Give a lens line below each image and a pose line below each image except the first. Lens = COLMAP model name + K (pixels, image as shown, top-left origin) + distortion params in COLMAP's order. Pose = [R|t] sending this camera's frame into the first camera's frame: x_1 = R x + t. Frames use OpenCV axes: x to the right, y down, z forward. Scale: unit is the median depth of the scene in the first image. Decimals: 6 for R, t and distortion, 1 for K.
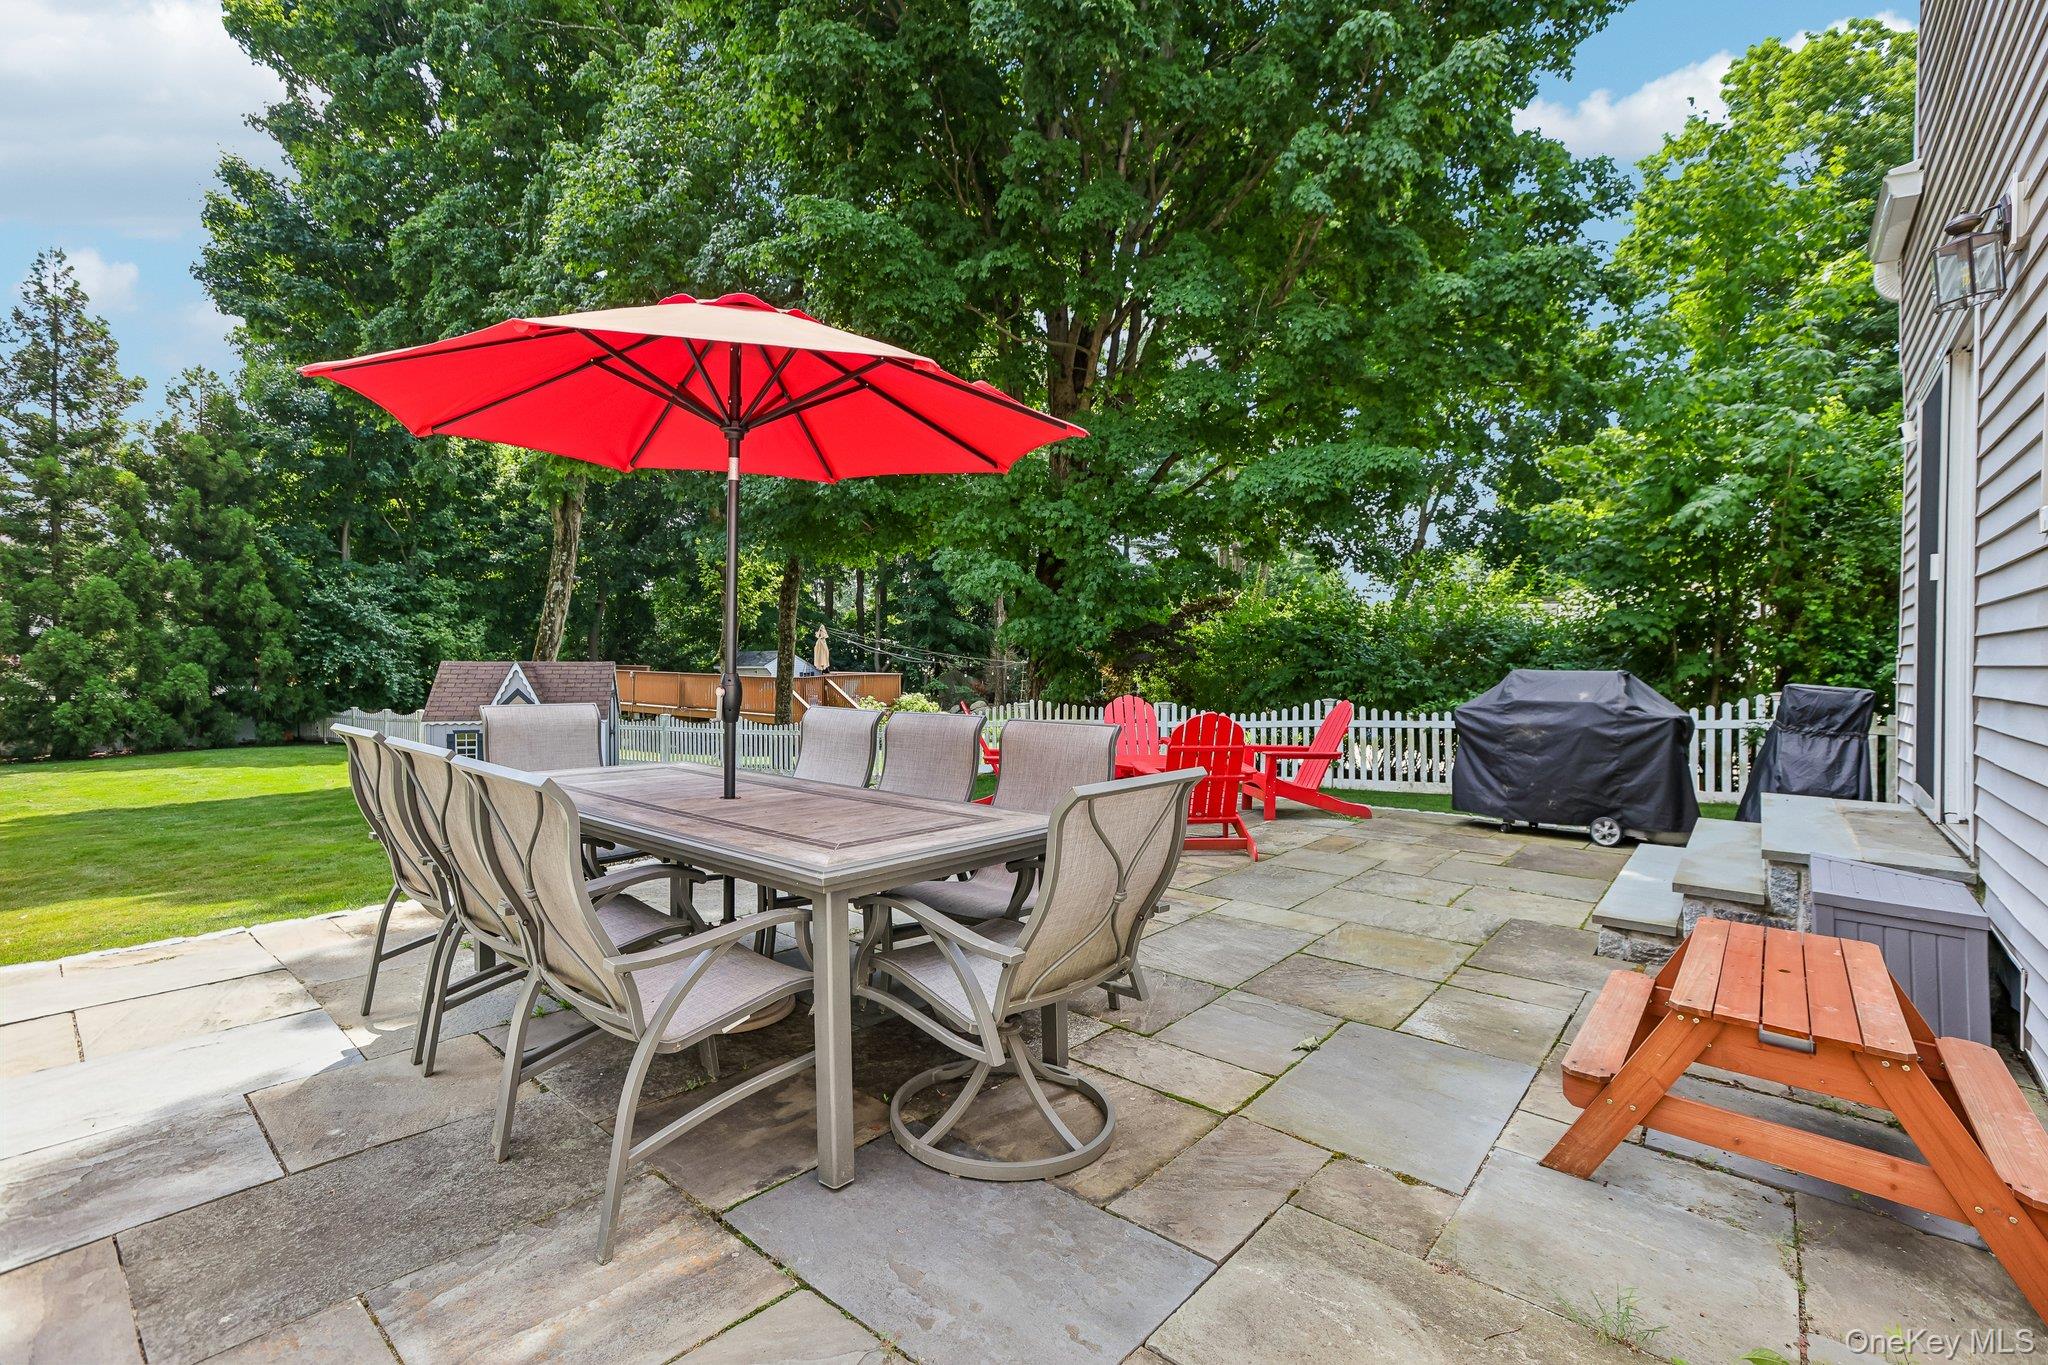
lens RADIAL K [[936.2, 0, 1018.6], [0, 936.2, 675.5], [0, 0, 1]] dist [-0.056931, 0.017955]
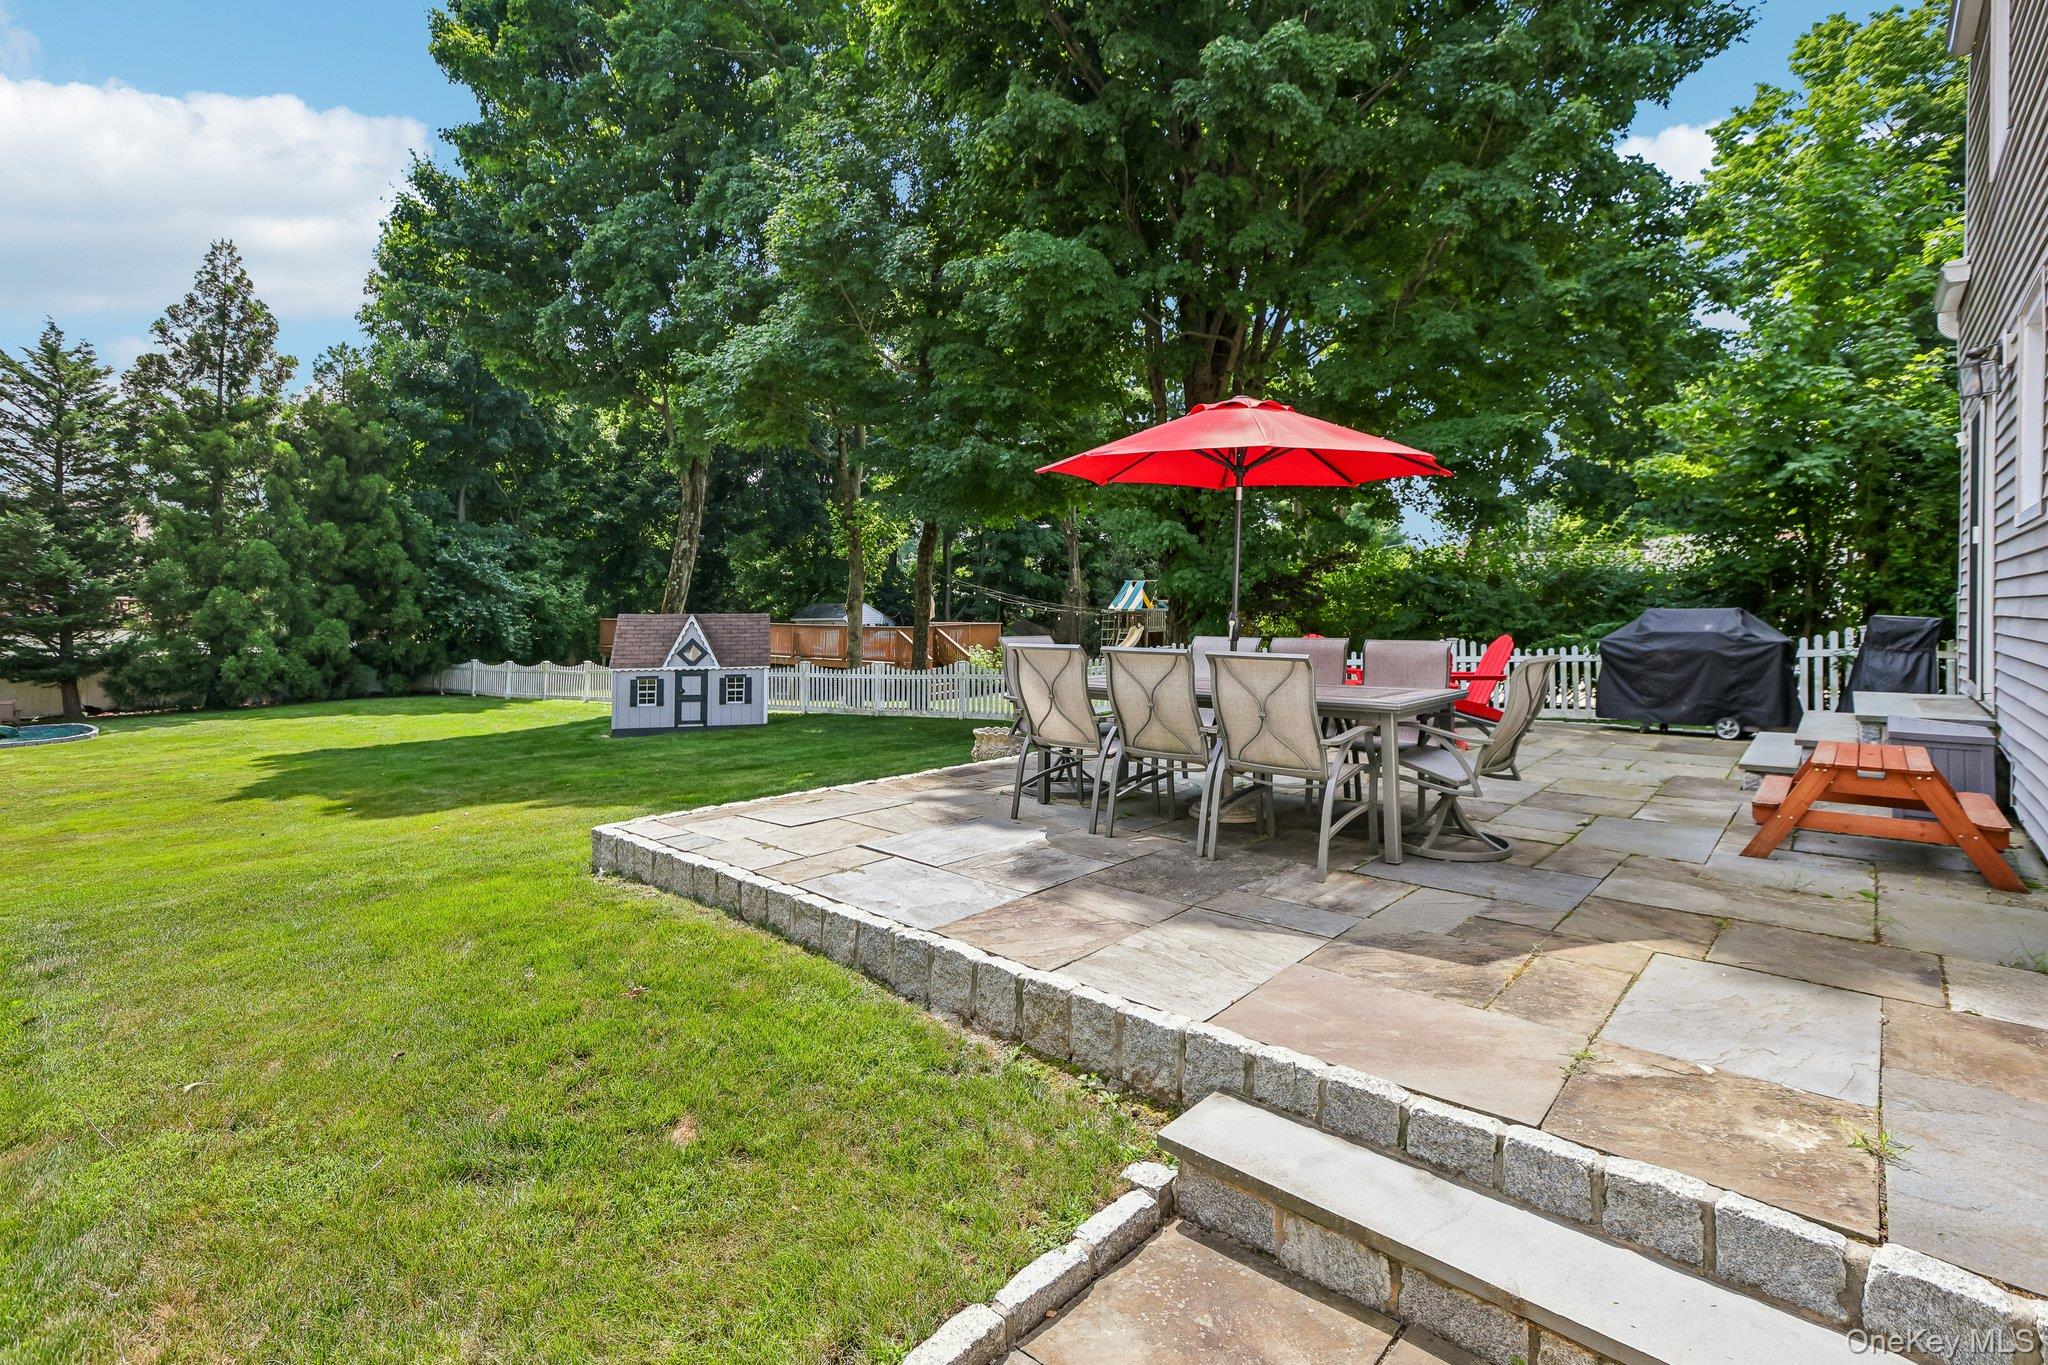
lens RADIAL K [[966.1, 0, 987.4], [0, 966.1, 625.2], [0, 0, 1]] dist [-0.028779, 0.011748]
pose [[0.998875, -0.009670, -0.046432, -0.192922], [0.009597, 0.999952, -0.001786, 0.006713], [0.046447, 0.001338, 0.998920, -0.226969]]
